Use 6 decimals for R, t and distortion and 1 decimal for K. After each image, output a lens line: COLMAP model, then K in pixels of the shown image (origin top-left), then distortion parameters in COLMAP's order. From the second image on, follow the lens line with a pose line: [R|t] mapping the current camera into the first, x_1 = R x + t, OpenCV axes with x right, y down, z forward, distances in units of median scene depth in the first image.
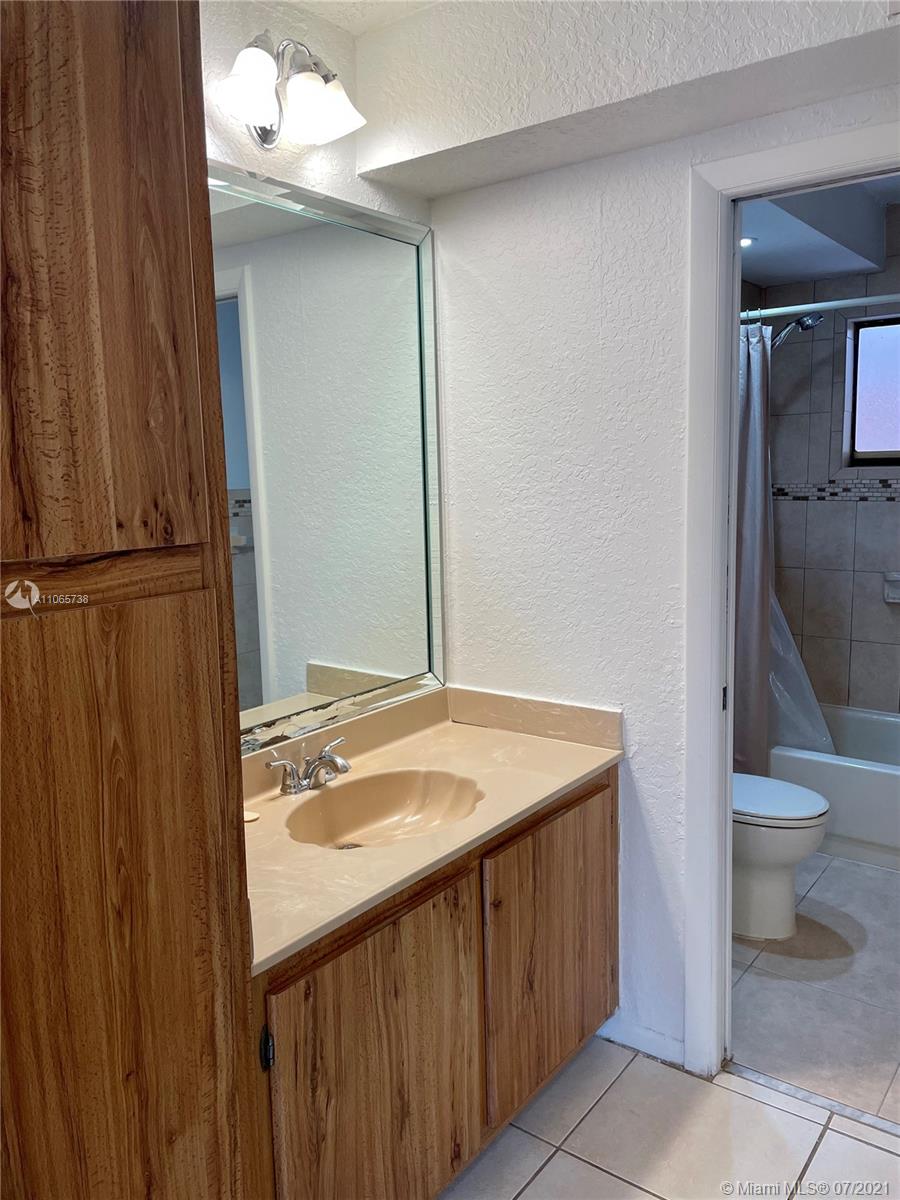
lens RADIAL K [[912.0, 0, 458.0], [0, 912.0, 598.1], [0, 0, 1]] dist [0.100882, -0.129358]
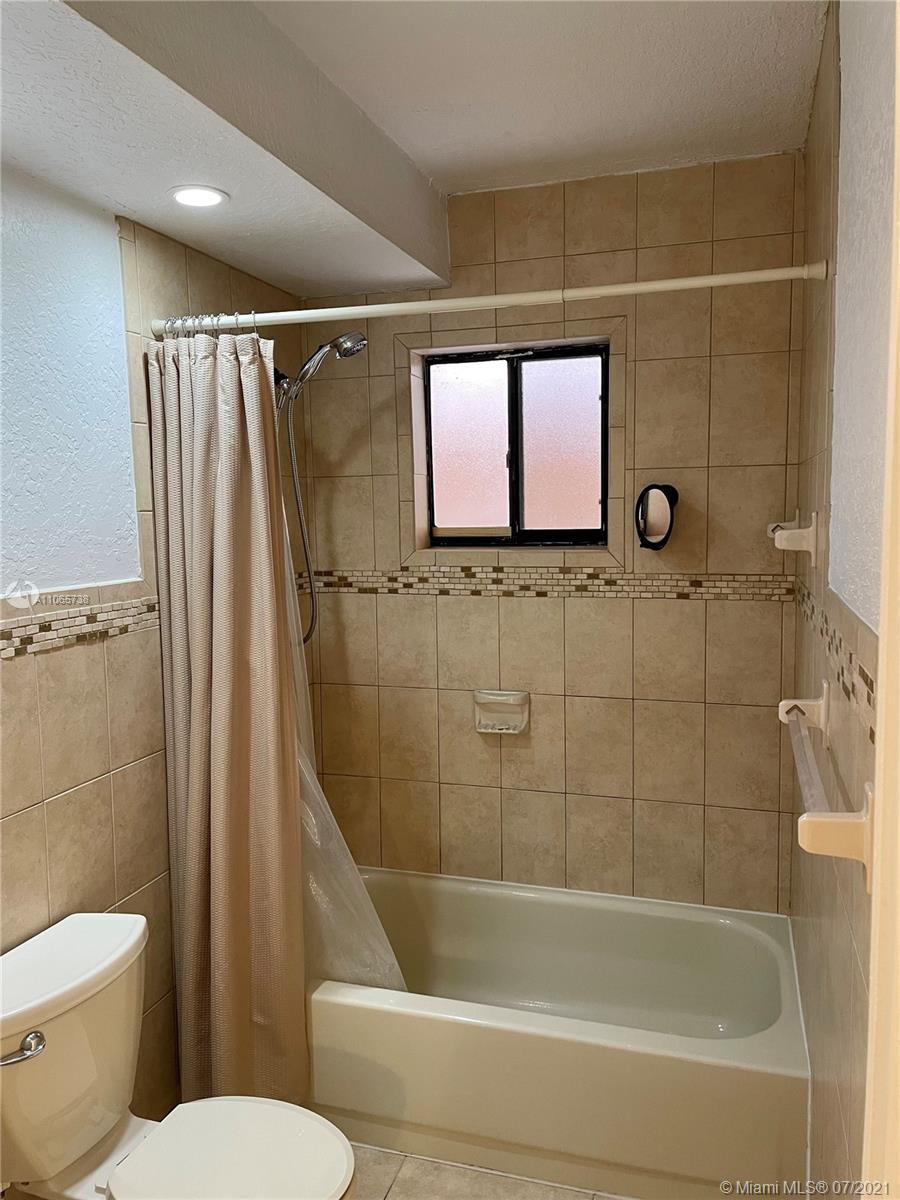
lens RADIAL K [[912.0, 0, 458.0], [0, 912.0, 598.1], [0, 0, 1]] dist [0.100882, -0.129358]
pose [[0.941512, -0.025336, 0.336026, 0.357877], [0.044103, 0.997857, -0.048335, -0.117309], [-0.334081, 0.060327, 0.940612, 0.547209]]
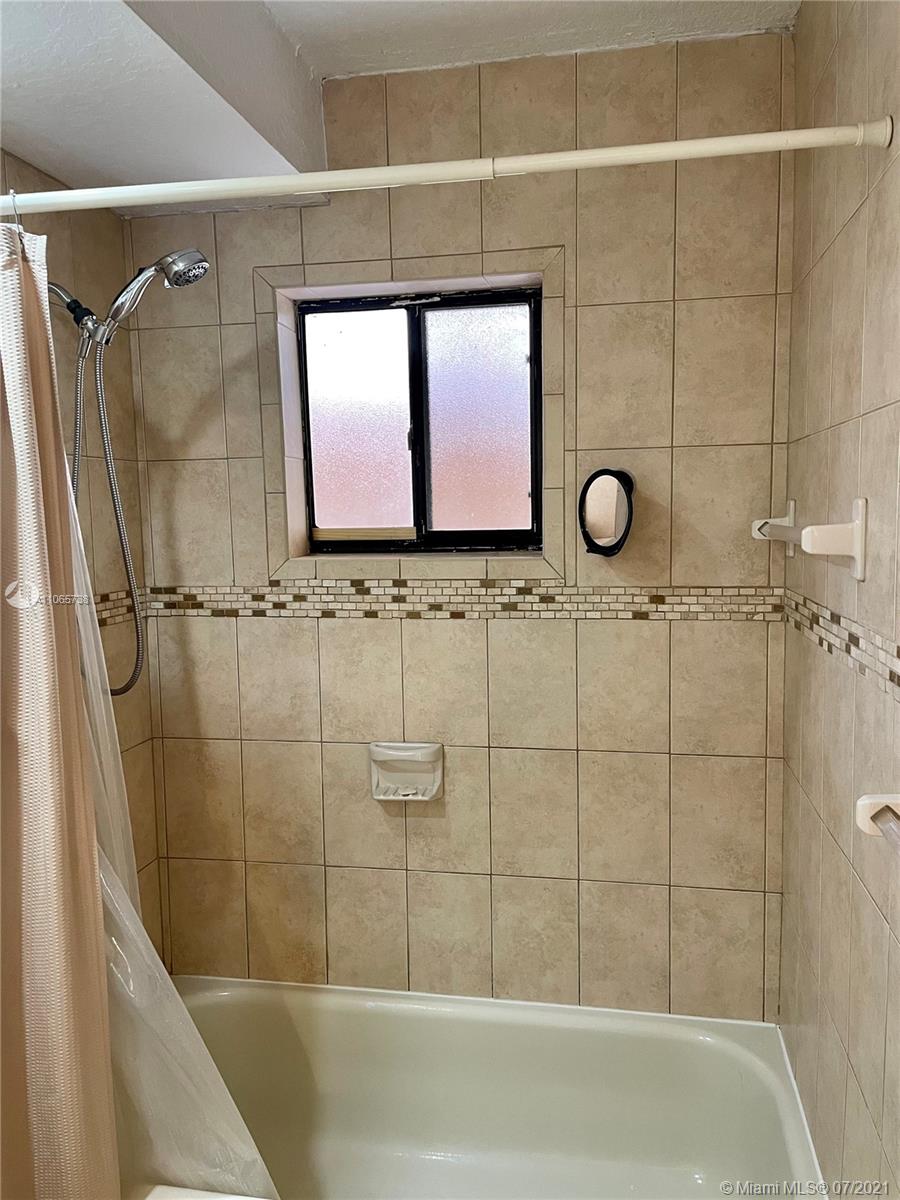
lens RADIAL K [[916.4, 0, 466.7], [0, 916.4, 603.9], [0, 0, 1]] dist [0.103047, -0.128942]
pose [[0.894731, -0.037170, 0.445055, 0.469071], [0.063415, 0.997007, -0.044221, -0.146607], [-0.442079, 0.067789, 0.894411, 0.823129]]
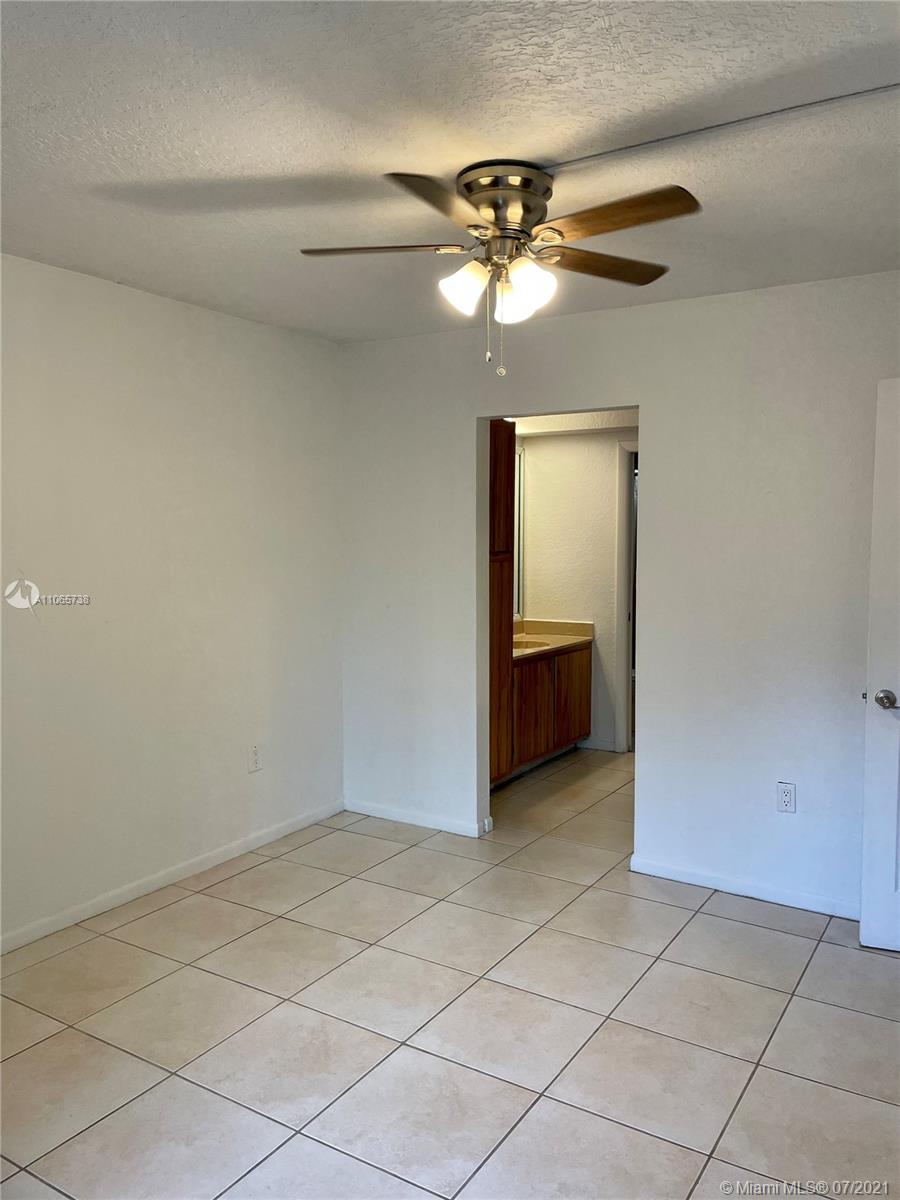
lens RADIAL K [[912.0, 0, 458.0], [0, 912.0, 598.1], [0, 0, 1]] dist [0.100882, -0.129358]
pose [[0.996548, 0.015796, 0.081502, -0.459812], [-0.009653, 0.997120, -0.075222, 0.261566], [-0.082456, 0.074175, 0.993831, -1.735650]]
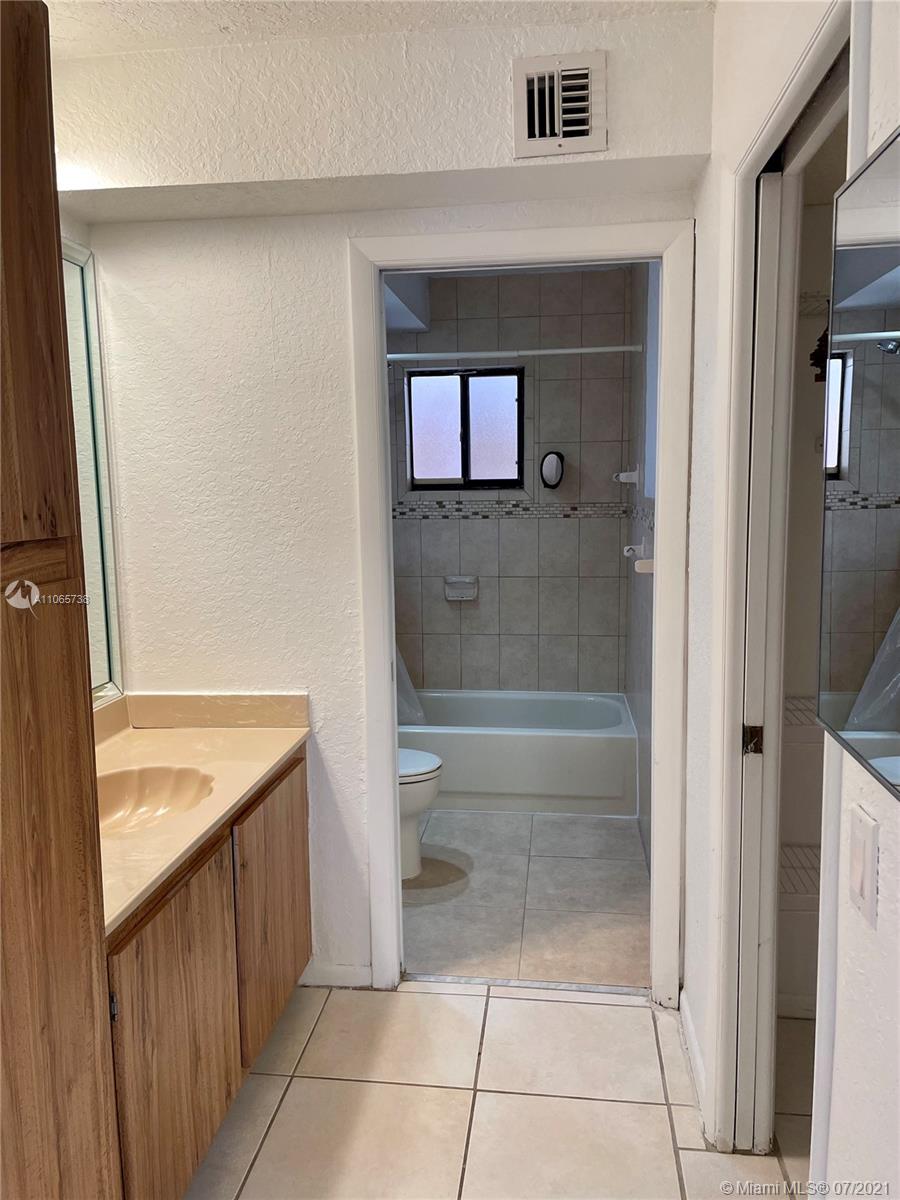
lens RADIAL K [[904.9, 0, 454.7], [0, 904.9, 606.2], [0, 0, 1]] dist [0.103330, -0.122810]
pose [[0.867278, -0.056959, 0.494555, -0.221486], [0.067809, 0.997690, -0.004008, 0.030640], [-0.493184, 0.037012, 0.869137, -0.092684]]
